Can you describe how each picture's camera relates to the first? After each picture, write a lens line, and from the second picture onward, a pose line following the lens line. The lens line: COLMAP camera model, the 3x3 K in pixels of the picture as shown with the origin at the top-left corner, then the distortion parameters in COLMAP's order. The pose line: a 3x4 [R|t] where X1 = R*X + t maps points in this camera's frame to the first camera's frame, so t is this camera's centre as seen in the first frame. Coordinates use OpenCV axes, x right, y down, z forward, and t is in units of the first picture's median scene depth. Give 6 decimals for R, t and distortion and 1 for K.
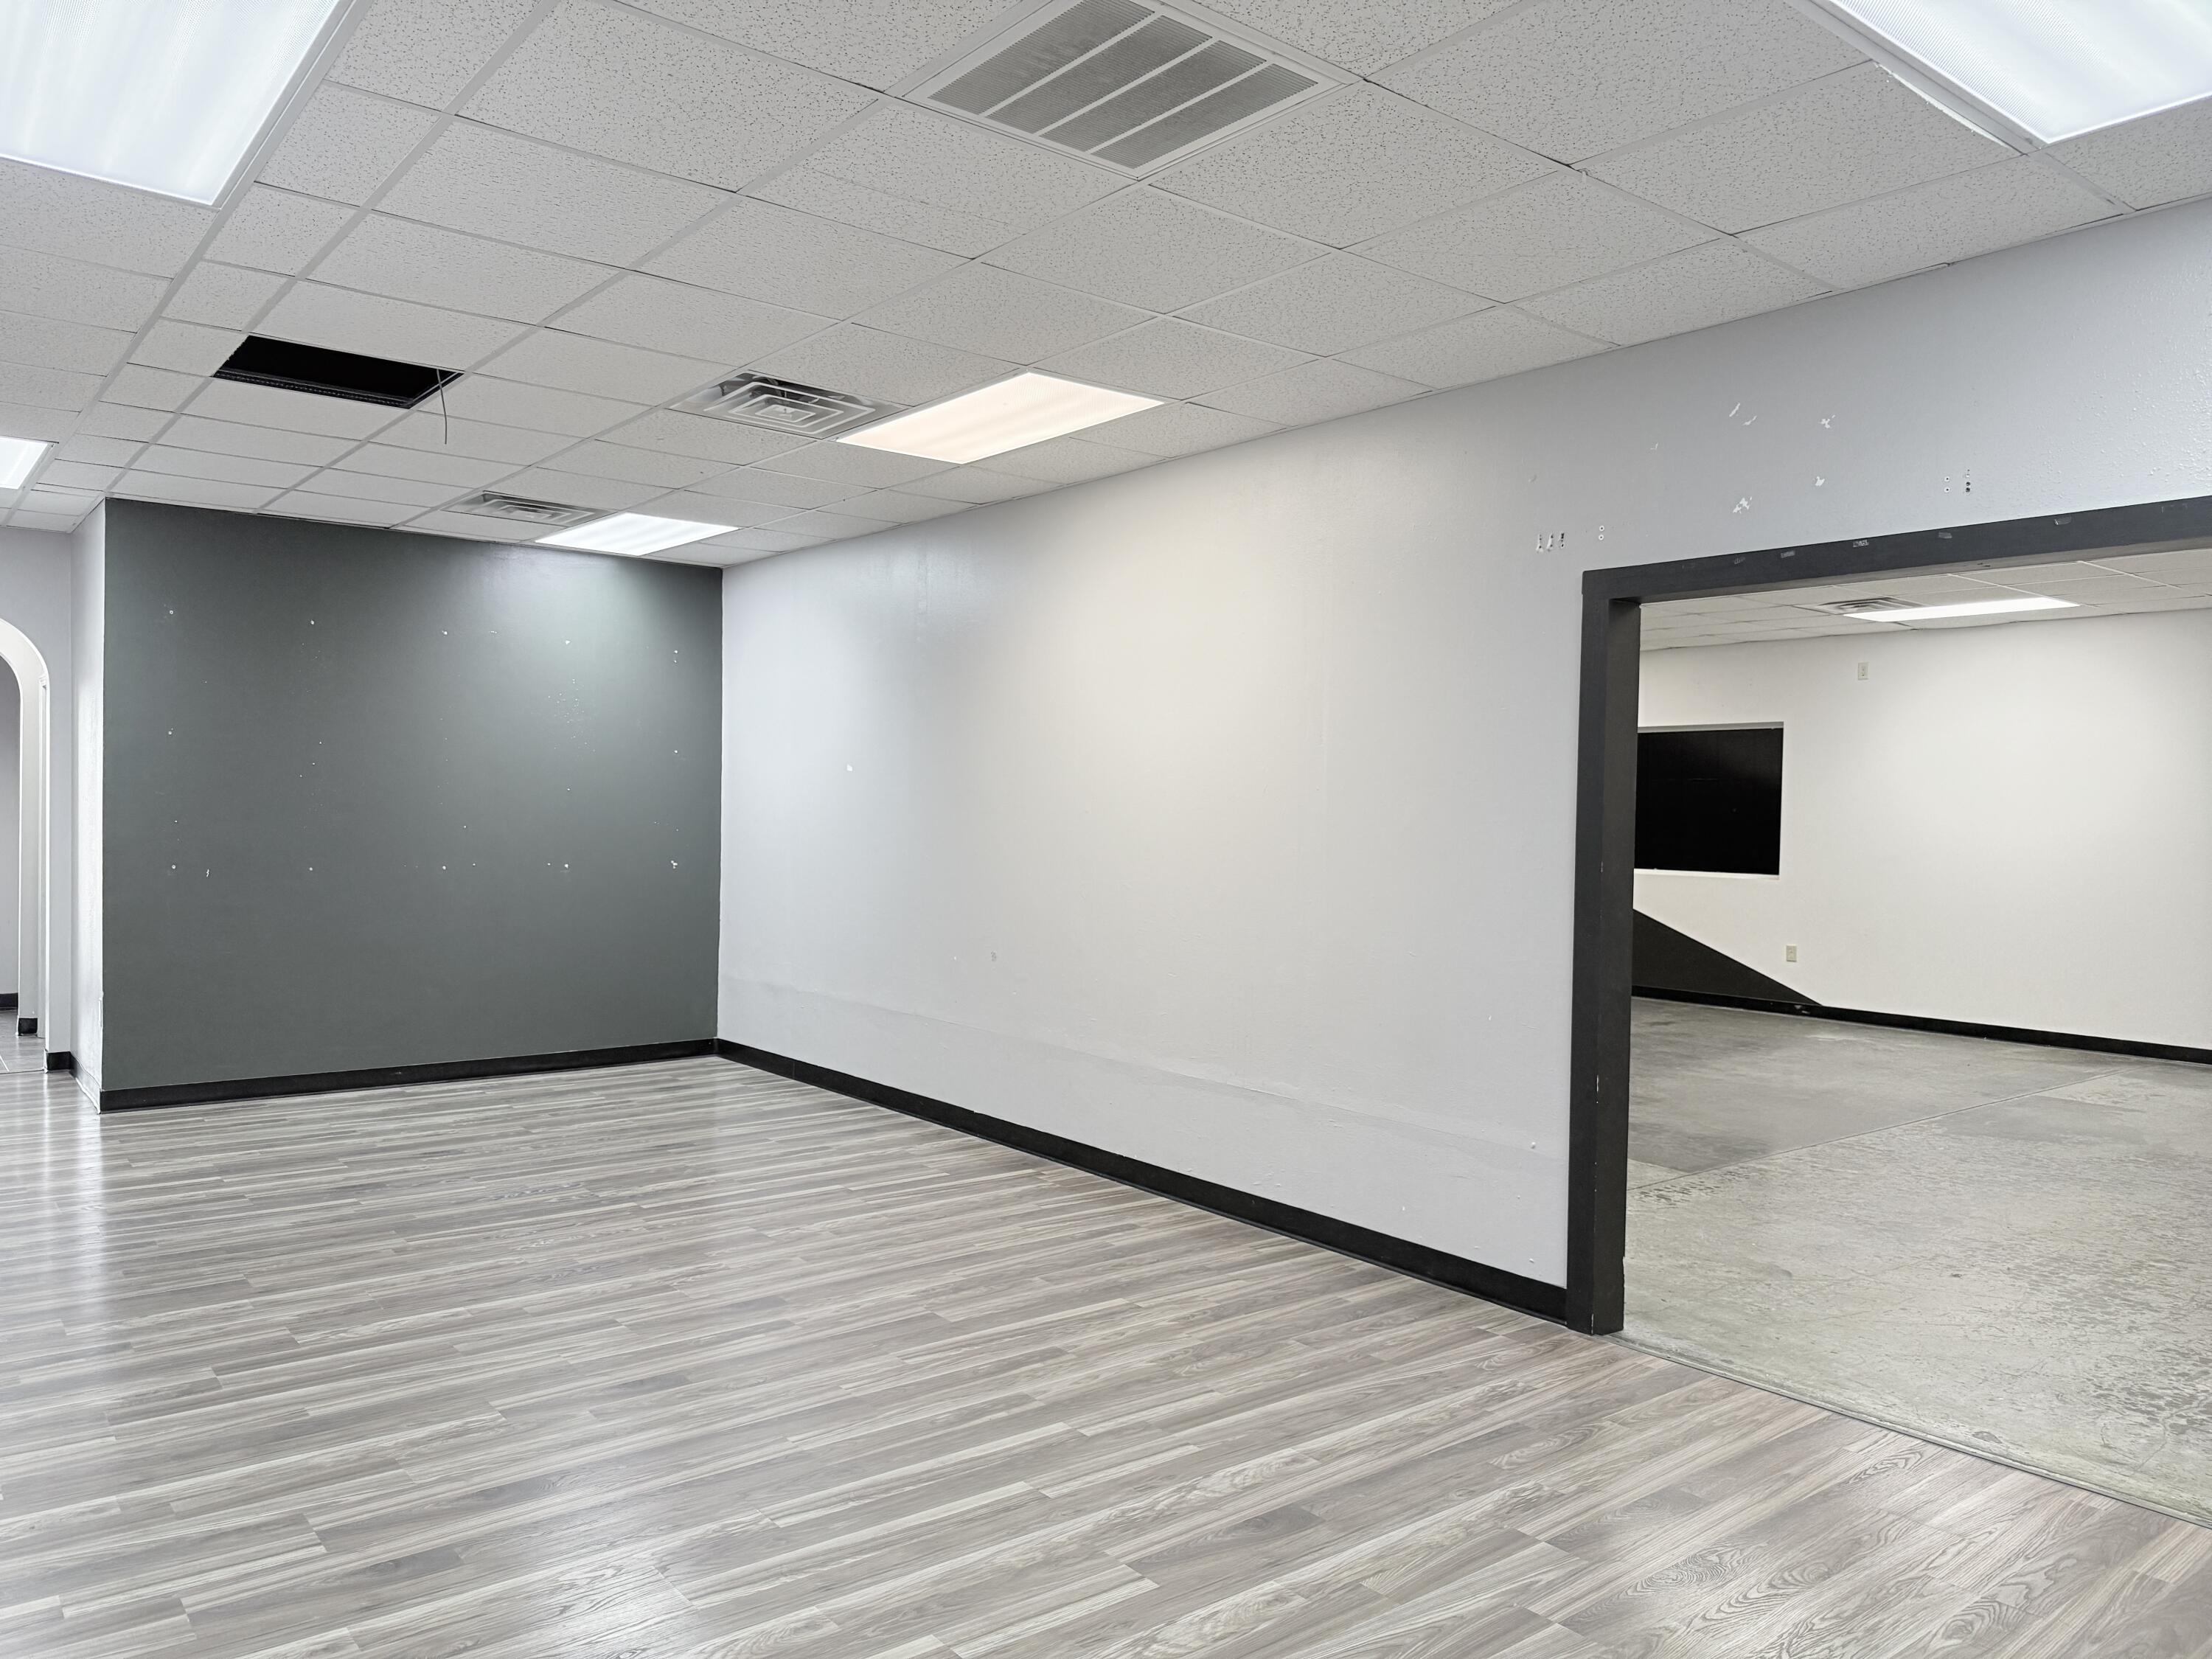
lens RADIAL K [[1539.9, 0, 1022.7], [0, 1539.9, 833.2], [0, 0, 1]] dist [0.045505, -0.046072]
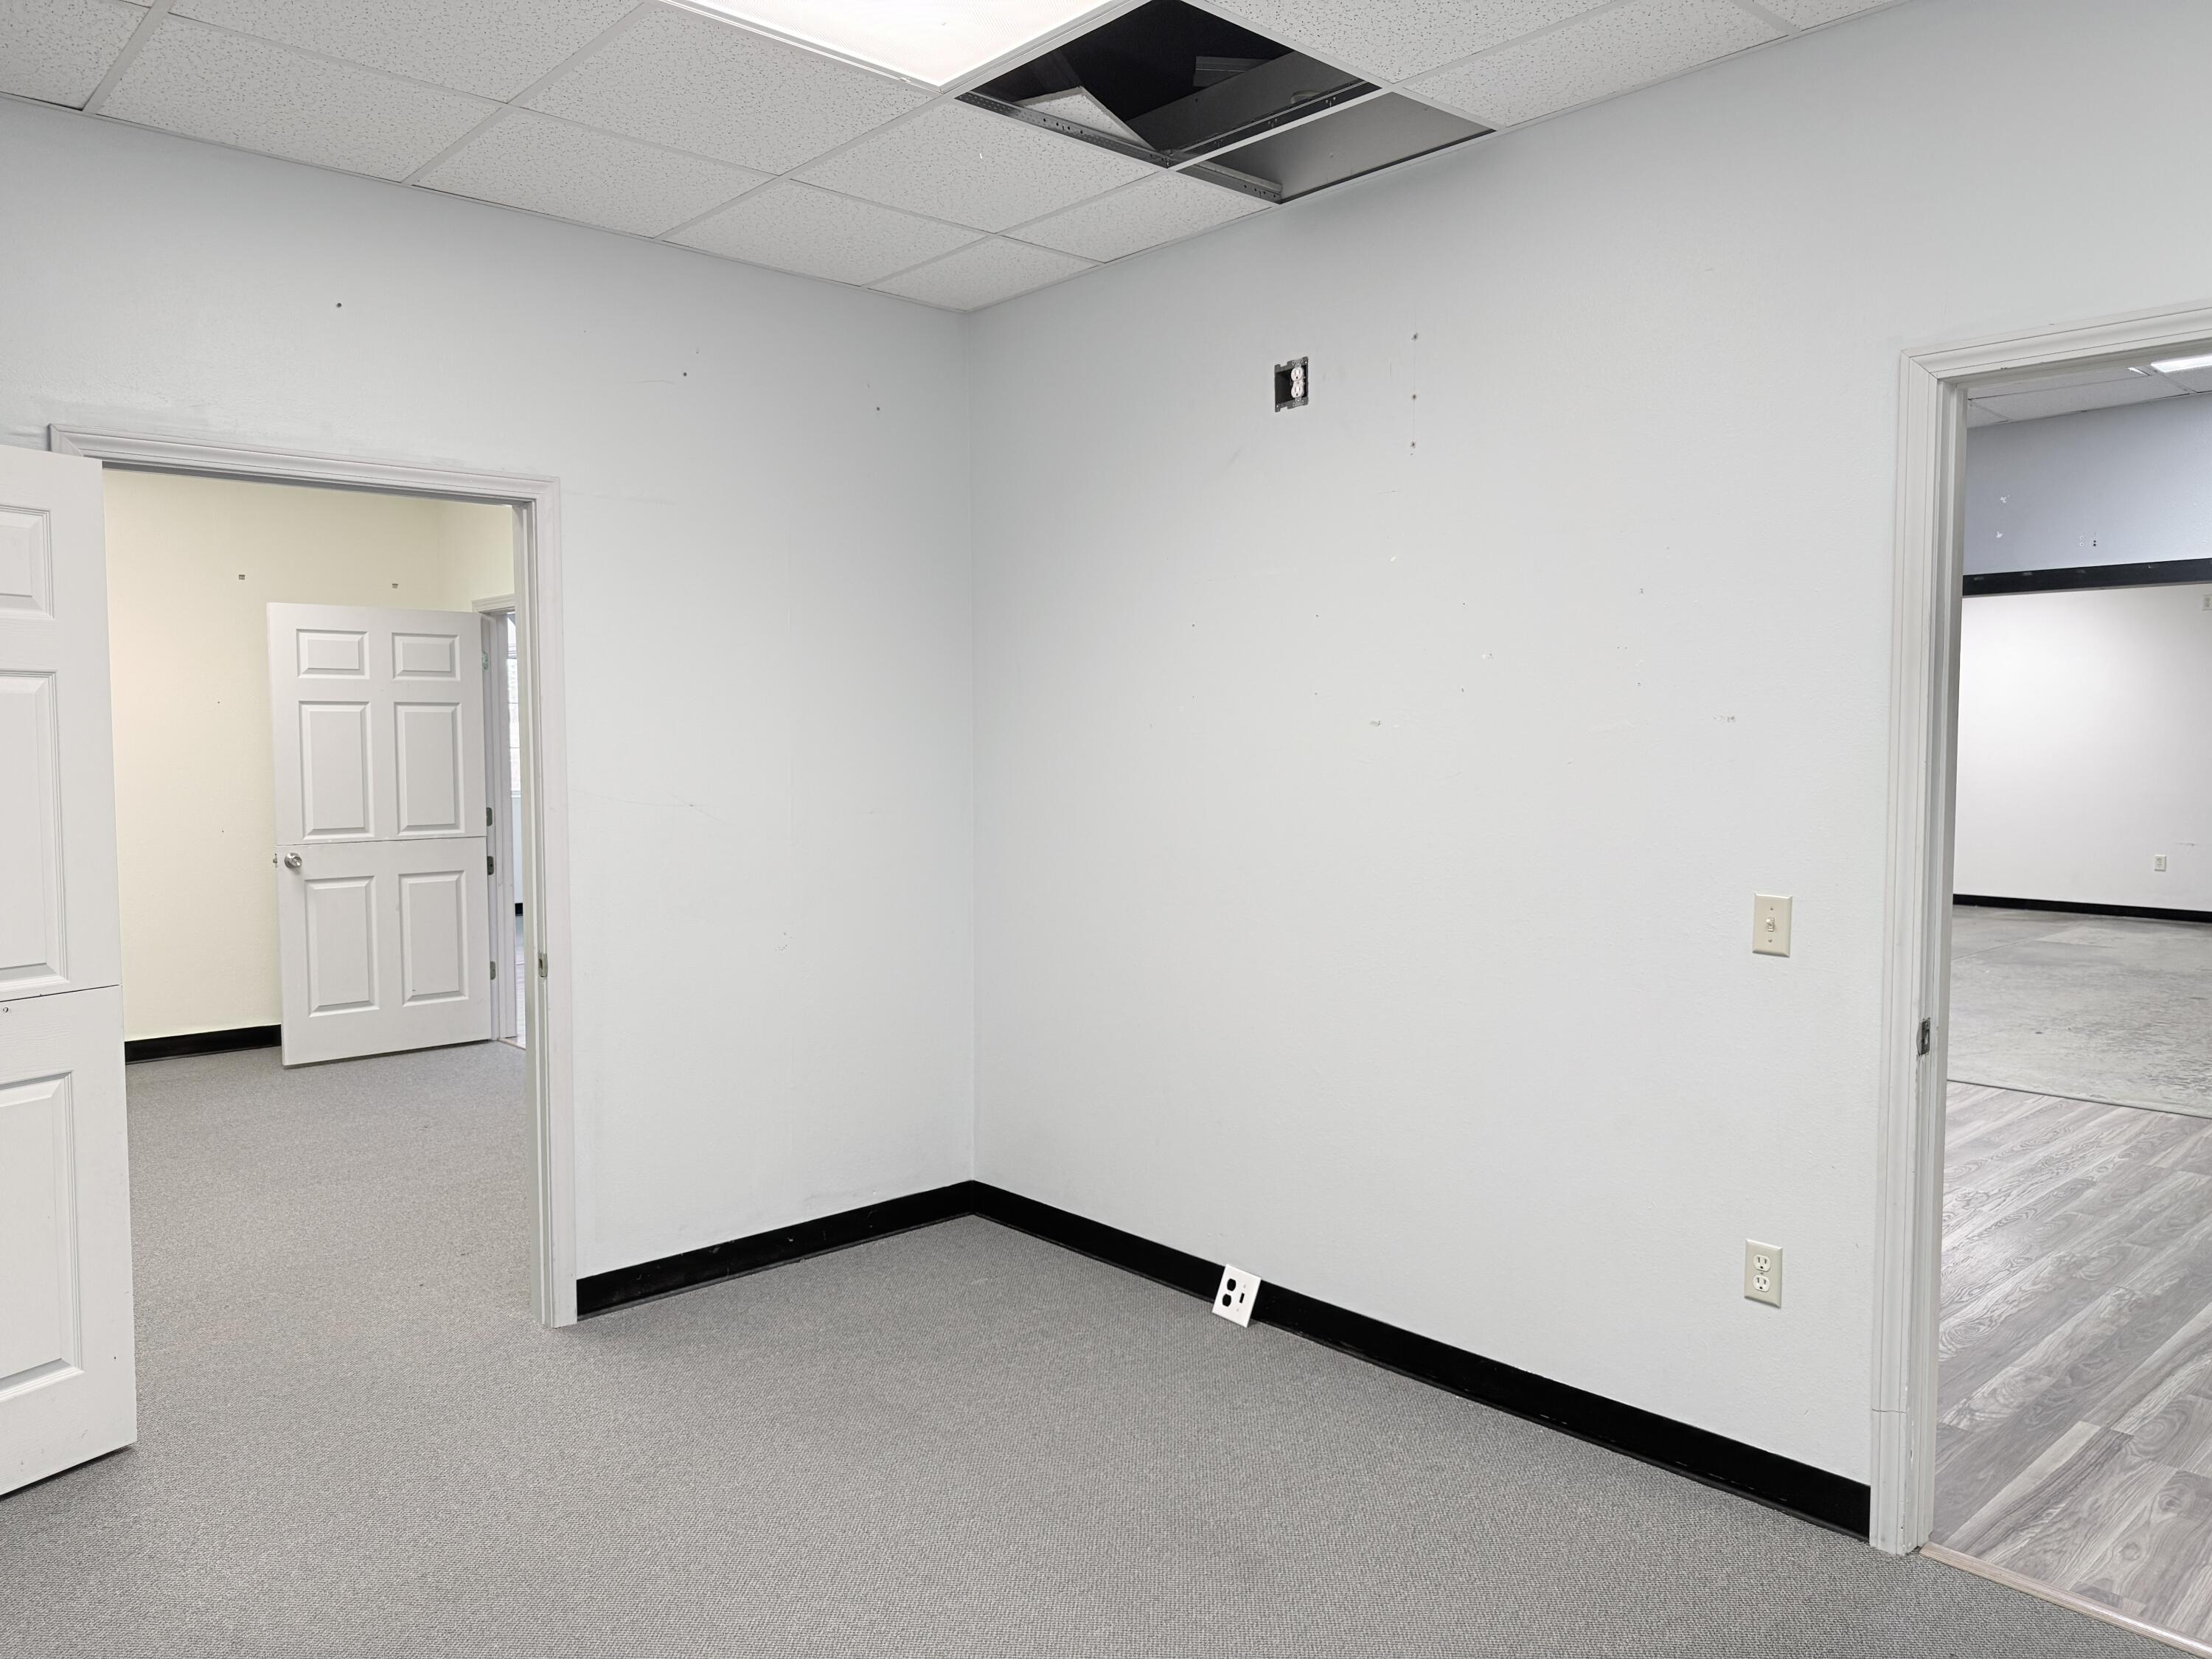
lens RADIAL K [[1539.9, 0, 1098.8], [0, 1539.9, 828.1], [0, 0, 1]] dist [0.045505, -0.046072]
pose [[0.995814, -0.019829, 0.089221, -0.476171], [0.015636, 0.998751, 0.047455, -0.007487], [-0.090051, -0.045861, 0.994881, -0.455559]]
